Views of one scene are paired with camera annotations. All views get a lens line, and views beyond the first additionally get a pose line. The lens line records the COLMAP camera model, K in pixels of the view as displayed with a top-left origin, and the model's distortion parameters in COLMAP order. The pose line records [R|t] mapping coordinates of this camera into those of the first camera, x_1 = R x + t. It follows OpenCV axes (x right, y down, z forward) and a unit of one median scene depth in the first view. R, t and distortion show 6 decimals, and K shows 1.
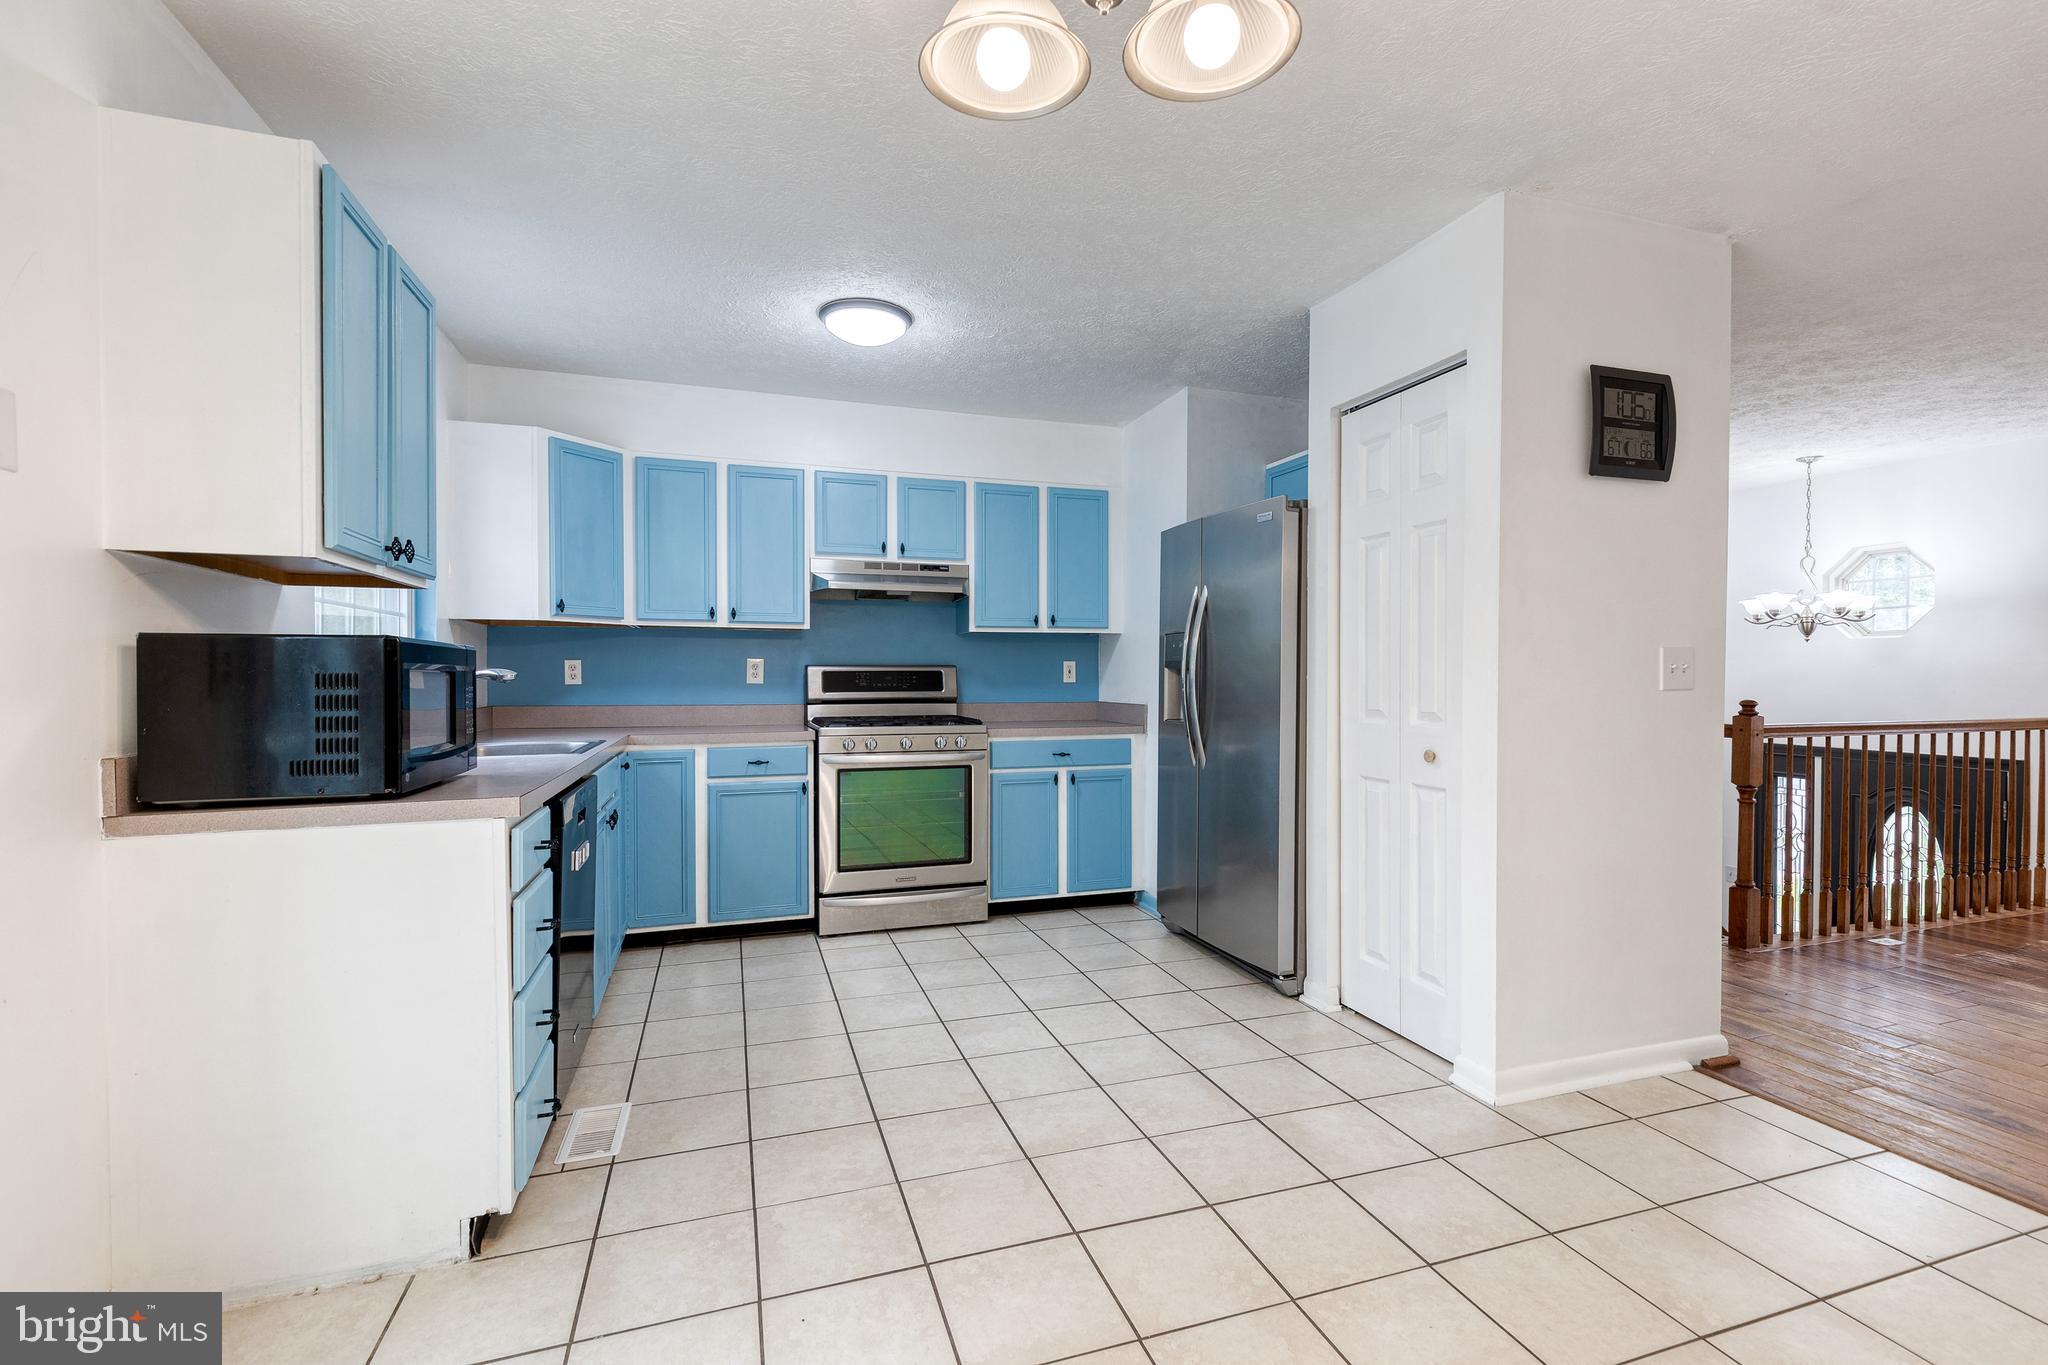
lens RADIAL K [[919.7, 0, 1034.4], [0, 919.7, 684.7], [0, 0, 1]] dist [0.003006, 0.000156]
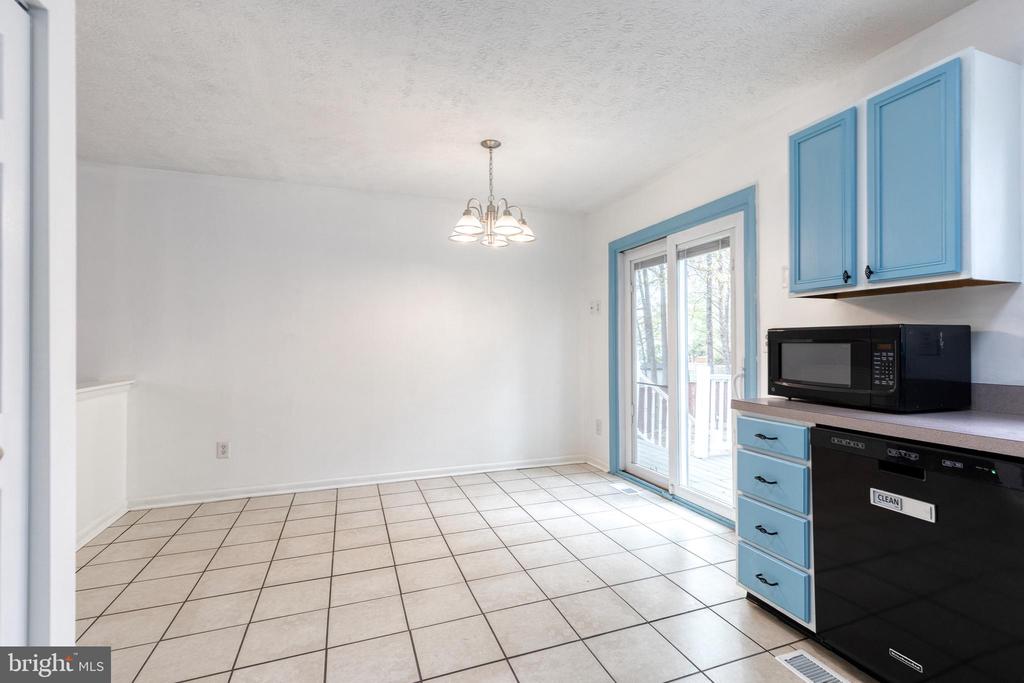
lens RADIAL K [[466.6, 0, 521.4], [0, 466.6, 342.5], [0, 0, 1]] dist [0.009303, -0.000142]
pose [[-0.999286, 0.006532, -0.037208, -0.002618], [0.006301, 0.999960, 0.006337, -0.012953], [0.037248, 0.006098, -0.999287, 0.971439]]
